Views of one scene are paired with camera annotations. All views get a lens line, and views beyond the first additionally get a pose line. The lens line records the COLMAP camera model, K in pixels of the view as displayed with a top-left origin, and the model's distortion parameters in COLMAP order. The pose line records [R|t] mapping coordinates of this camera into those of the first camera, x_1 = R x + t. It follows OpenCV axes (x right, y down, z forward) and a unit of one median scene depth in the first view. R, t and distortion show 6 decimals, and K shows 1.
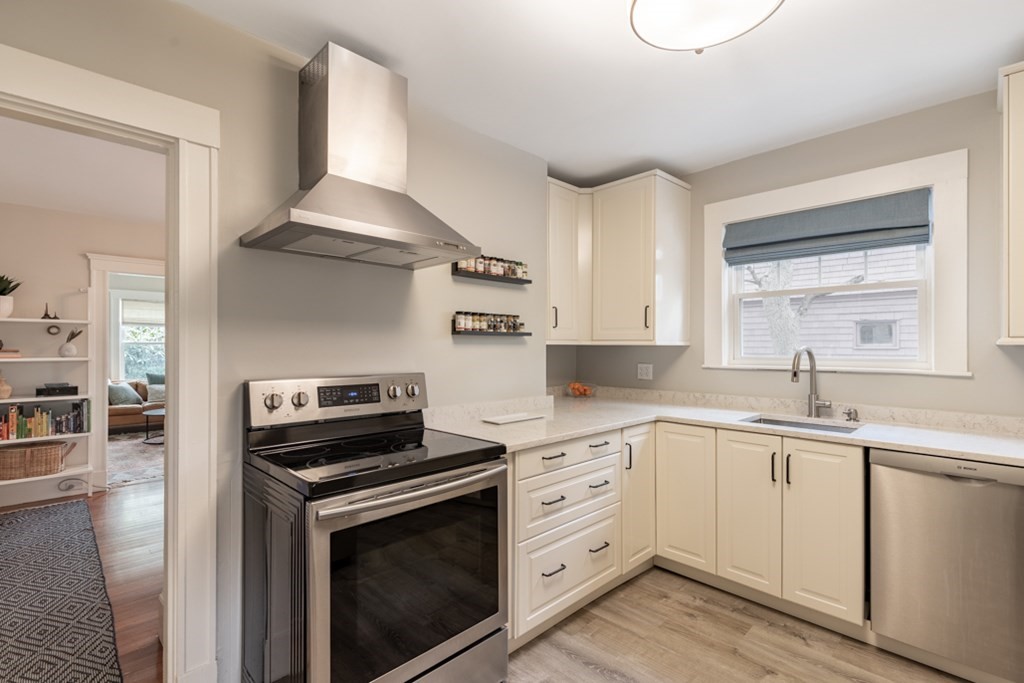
lens RADIAL K [[468.9, 0, 514.2], [0, 468.9, 345.5], [0, 0, 1]] dist [0.005181, -0.000577]
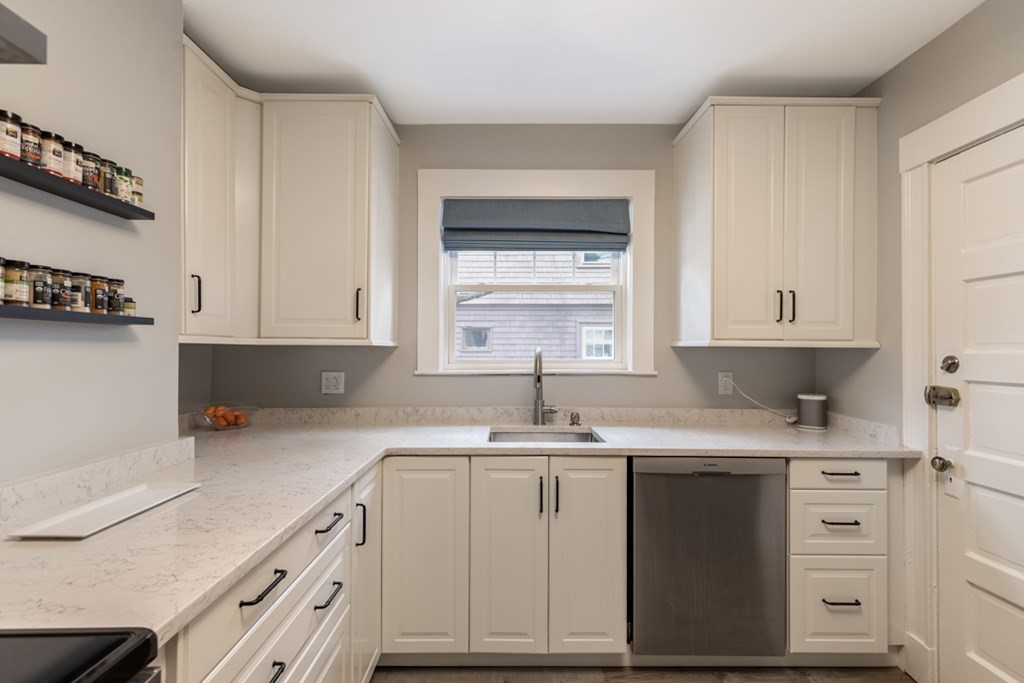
lens RADIAL K [[468.9, 0, 514.2], [0, 468.9, 345.5], [0, 0, 1]] dist [0.005181, -0.000577]
pose [[0.697711, 0.006760, 0.716347, -0.054457], [-0.002037, 0.999970, -0.007452, 0.004393], [-0.716376, 0.003741, 0.697704, 0.388780]]
